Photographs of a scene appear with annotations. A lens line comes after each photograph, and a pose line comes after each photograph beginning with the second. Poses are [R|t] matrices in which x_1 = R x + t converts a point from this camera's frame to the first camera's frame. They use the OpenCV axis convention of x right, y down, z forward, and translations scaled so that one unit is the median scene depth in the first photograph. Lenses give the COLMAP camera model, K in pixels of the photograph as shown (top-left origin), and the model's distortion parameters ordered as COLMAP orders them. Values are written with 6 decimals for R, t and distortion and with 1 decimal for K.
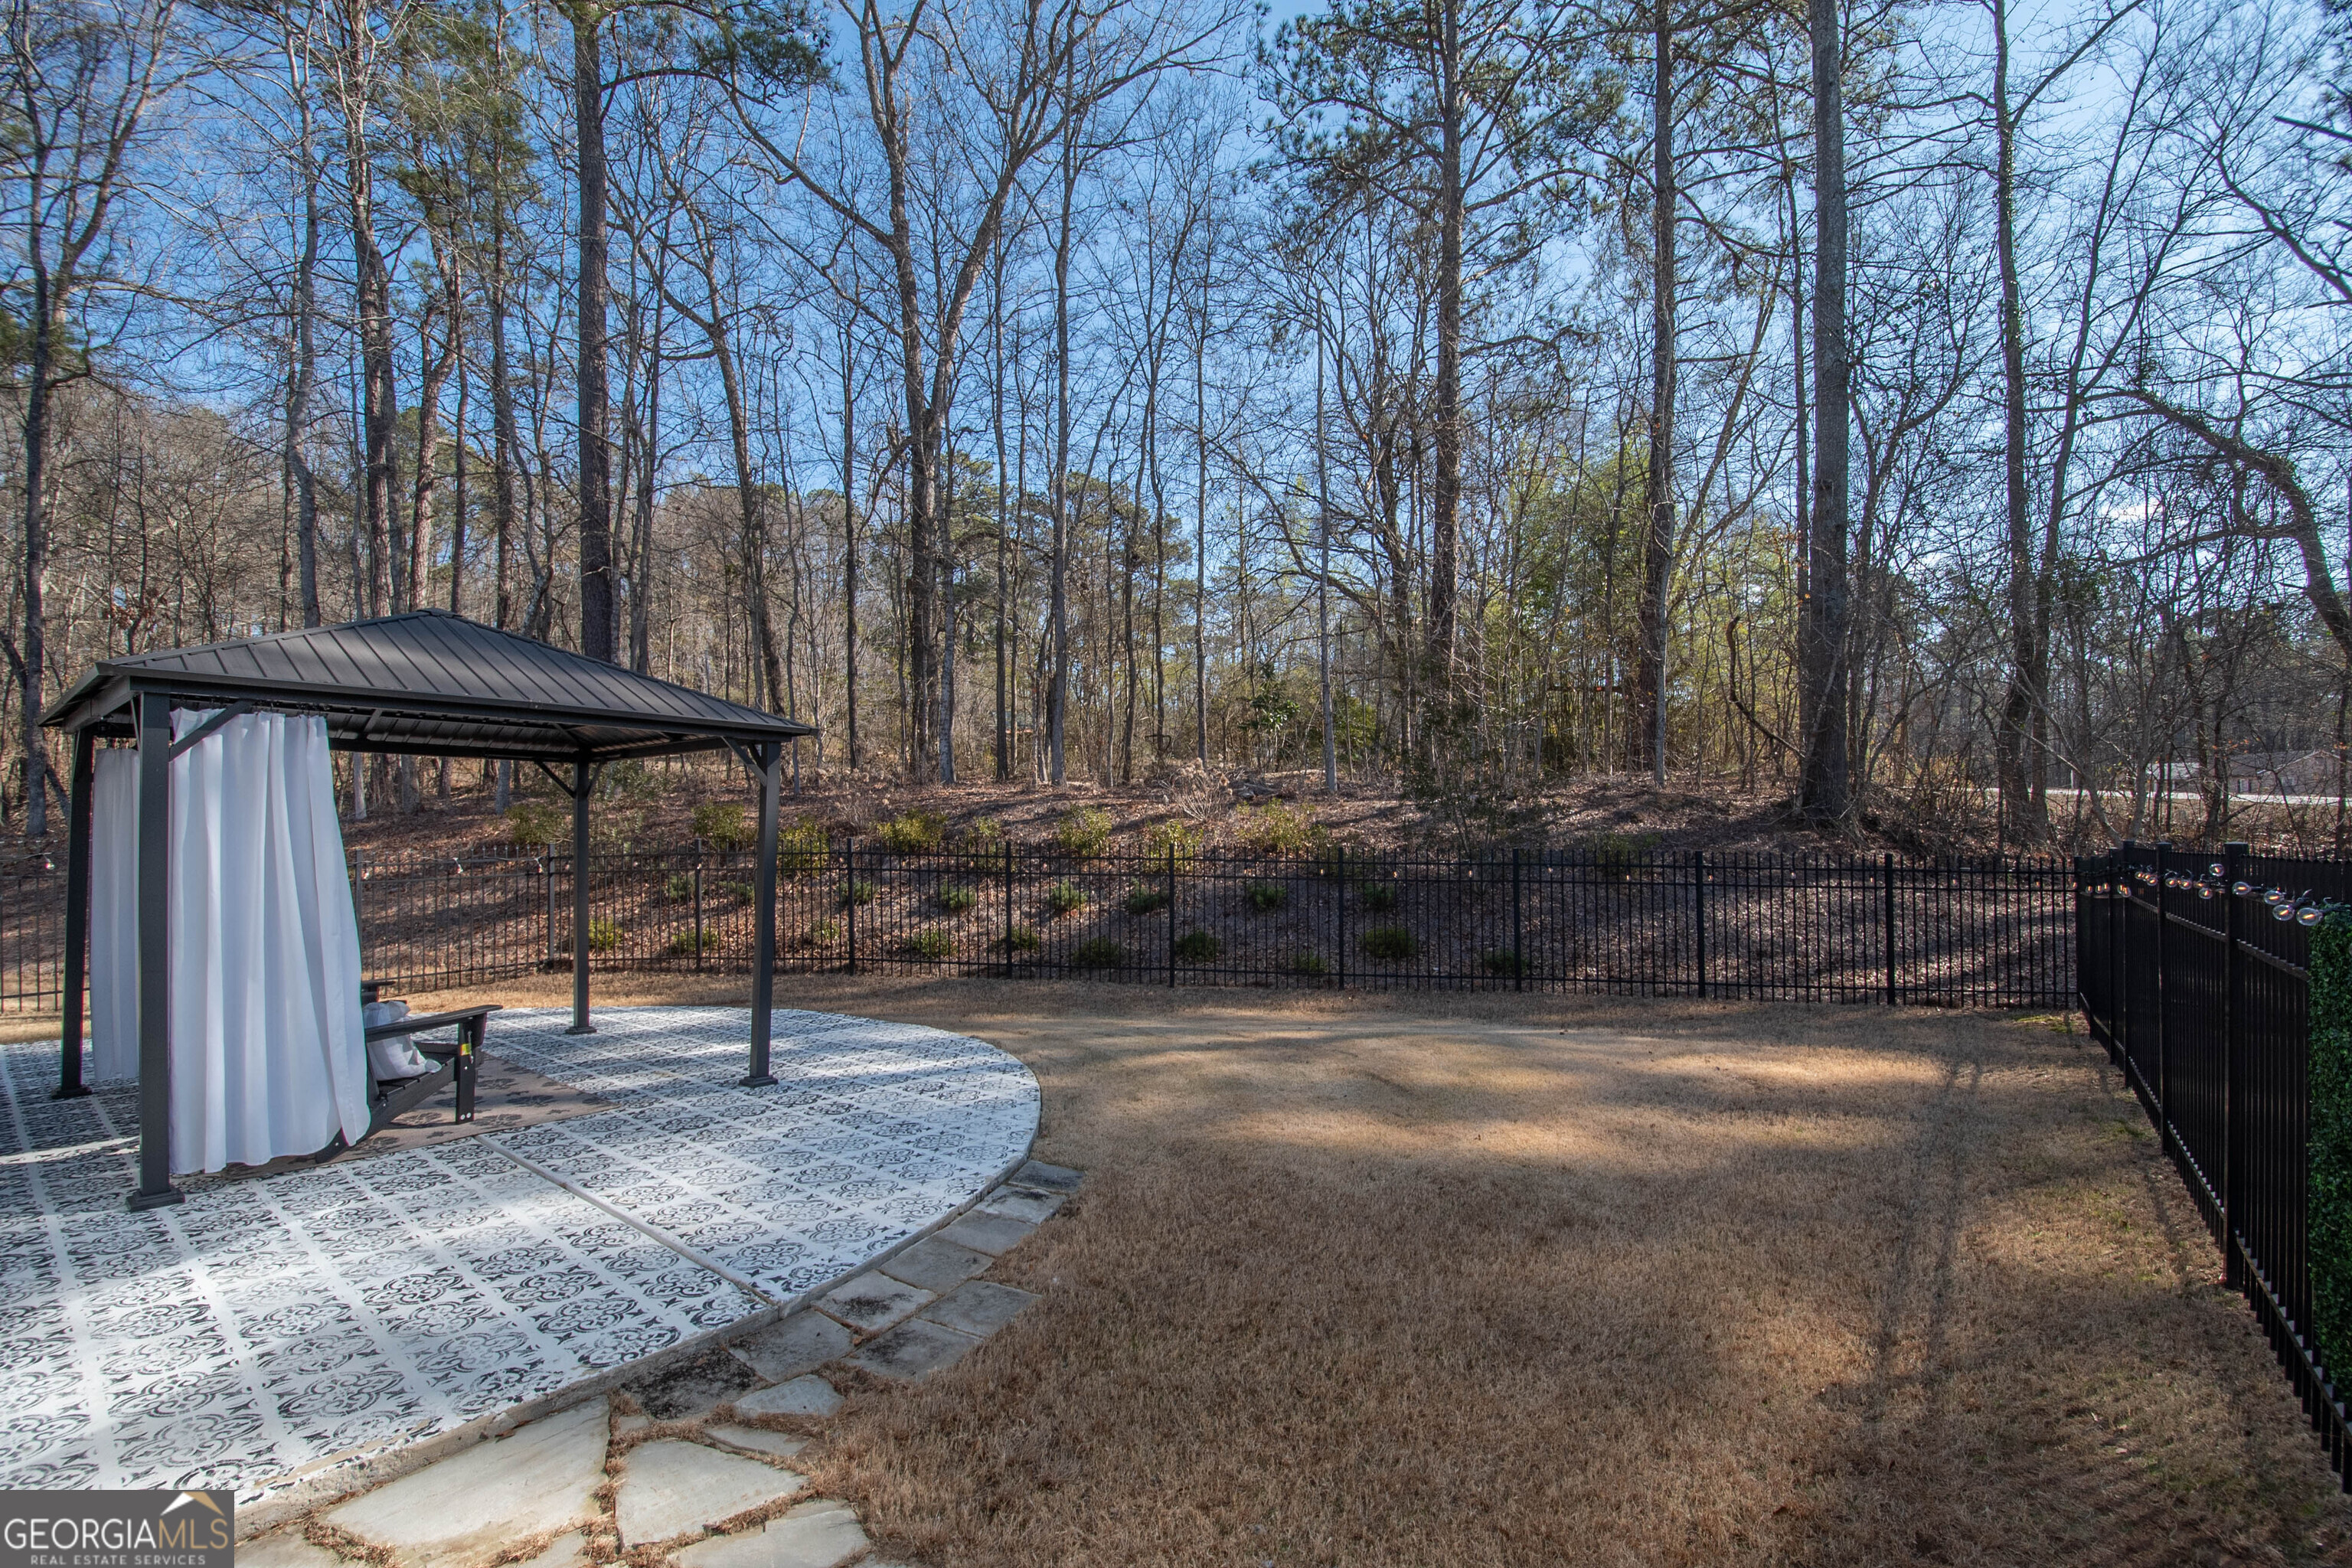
lens RADIAL K [[1041.6, 0, 1169.9], [0, 1041.6, 834.8], [0, 0, 1]] dist [0.000568, -0.015430]
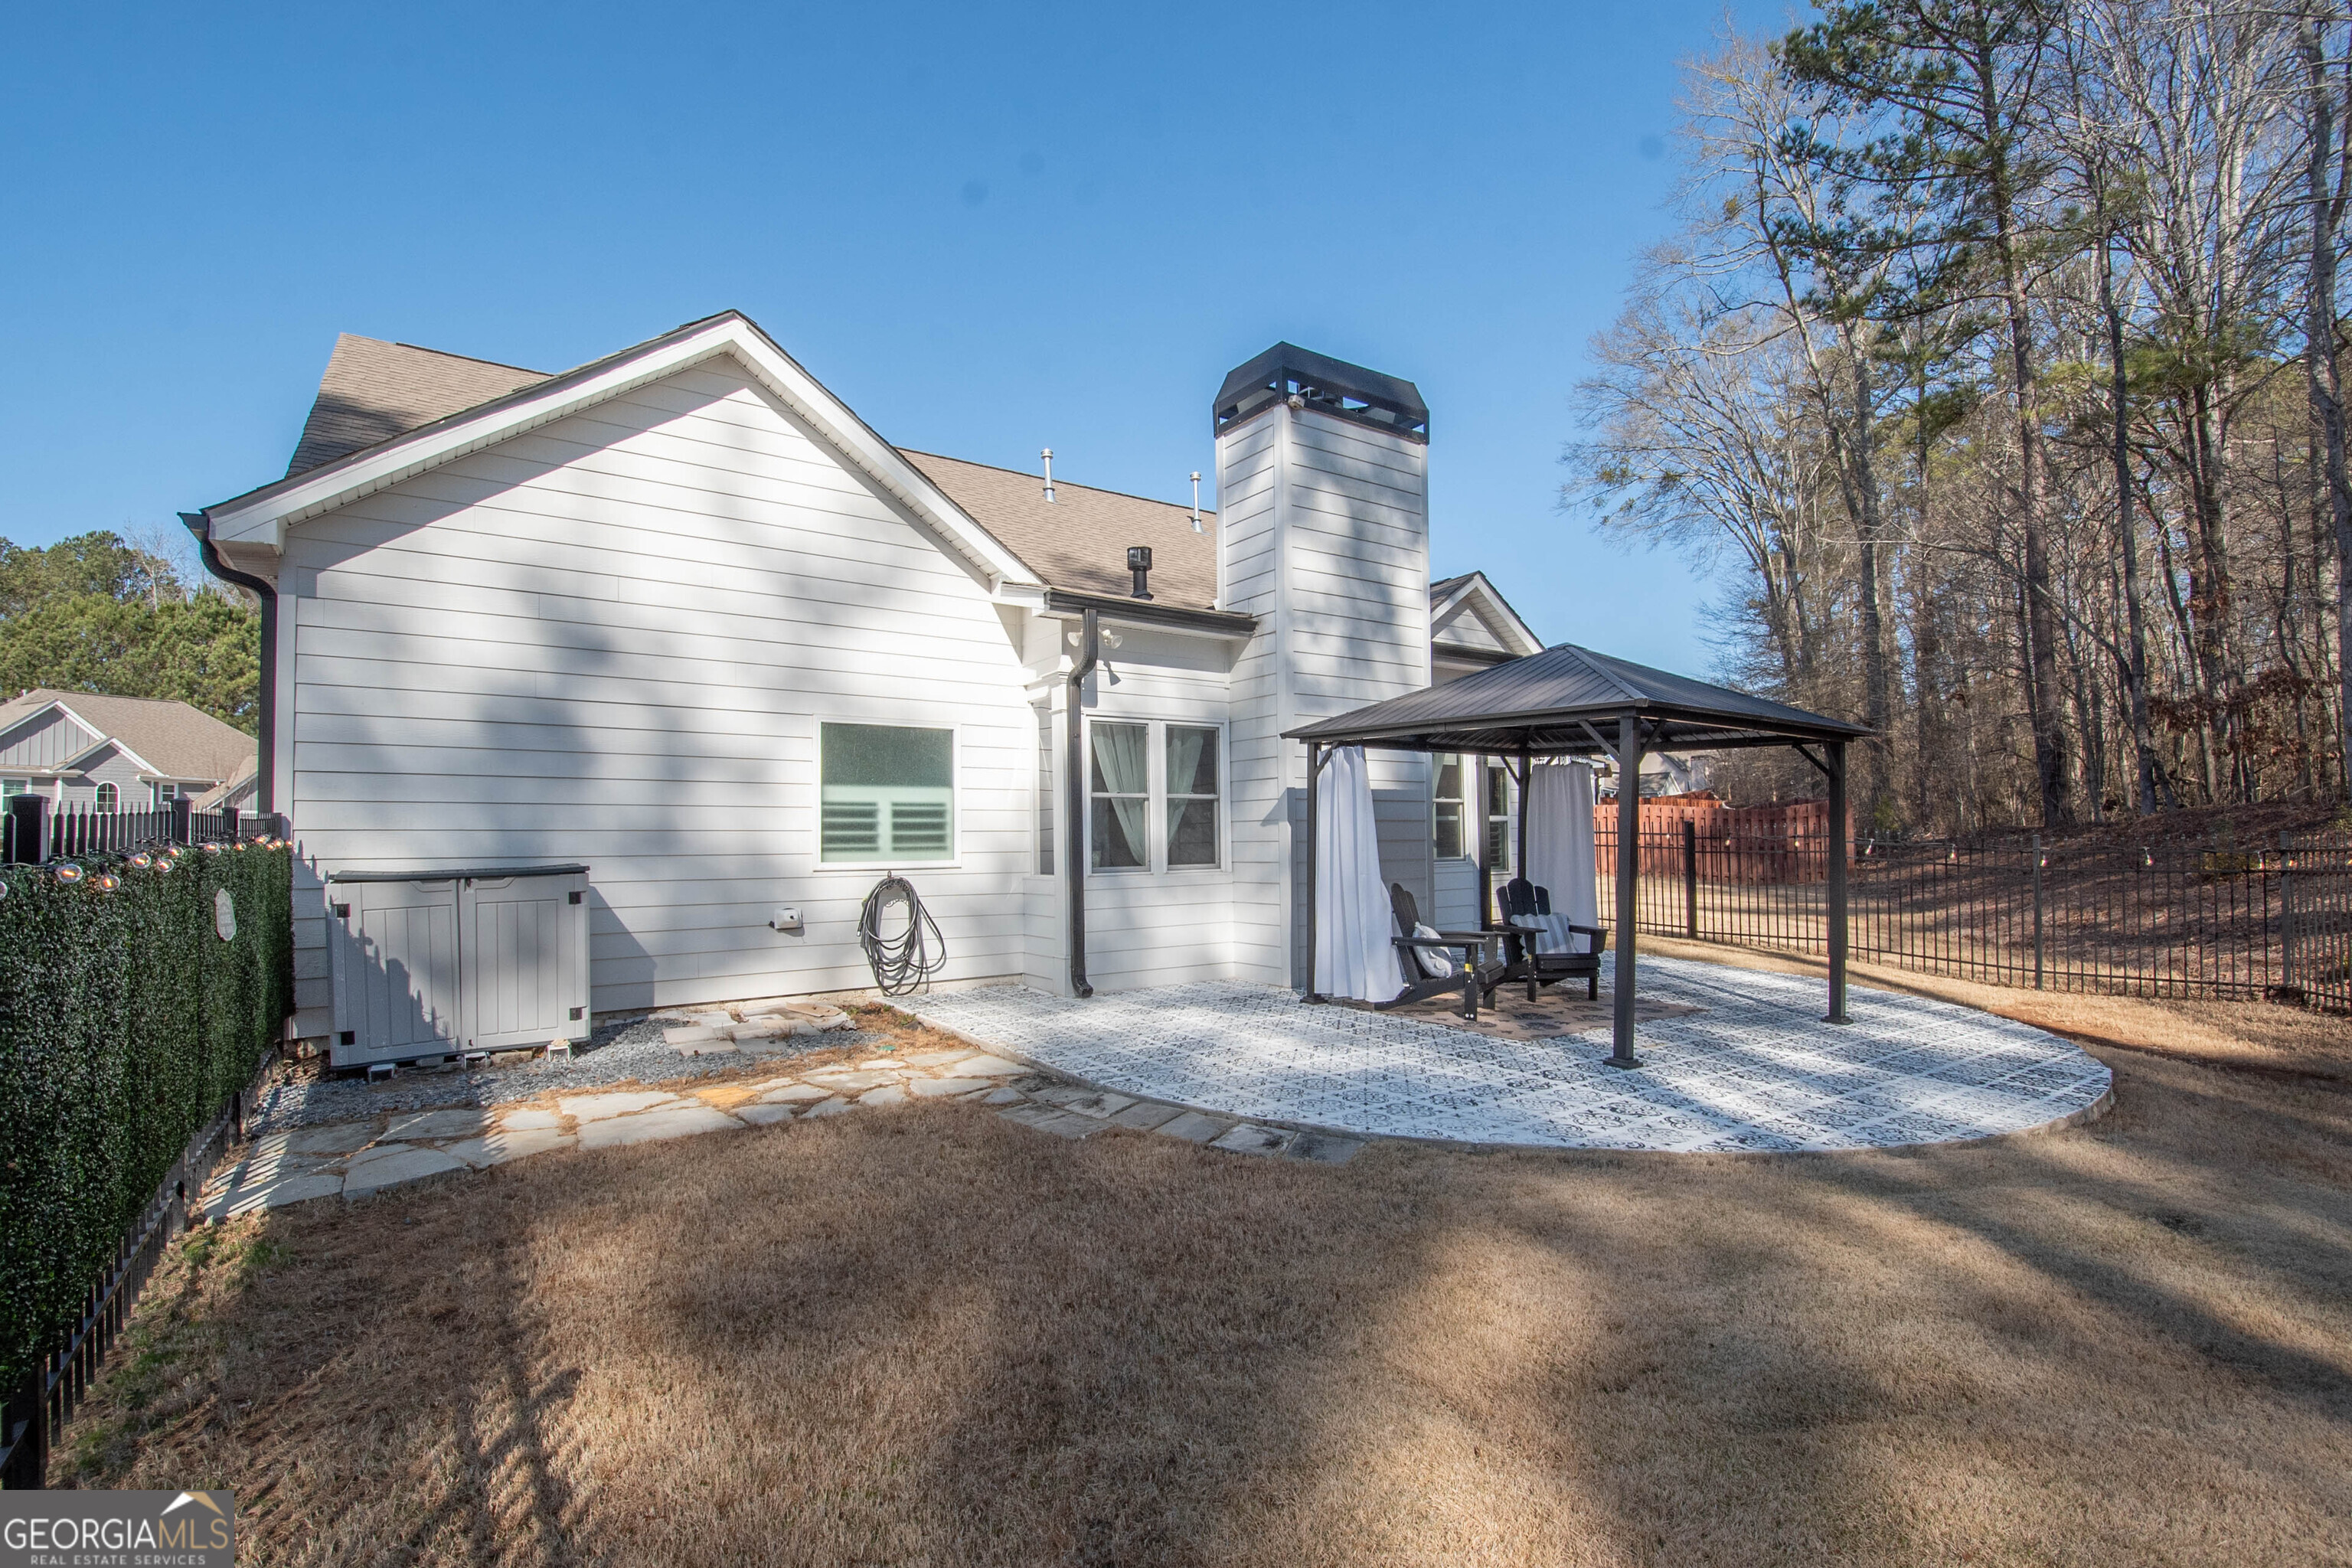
lens RADIAL K [[1034.1, 0, 1176.5], [0, 1034.1, 813.3], [0, 0, 1]] dist [0.004536, -0.015151]
pose [[-0.272108, -0.009806, -0.962217, 0.850443], [-0.004480, 0.999950, -0.008924, 0.011561], [0.962256, 0.001882, -0.272139, 1.085024]]
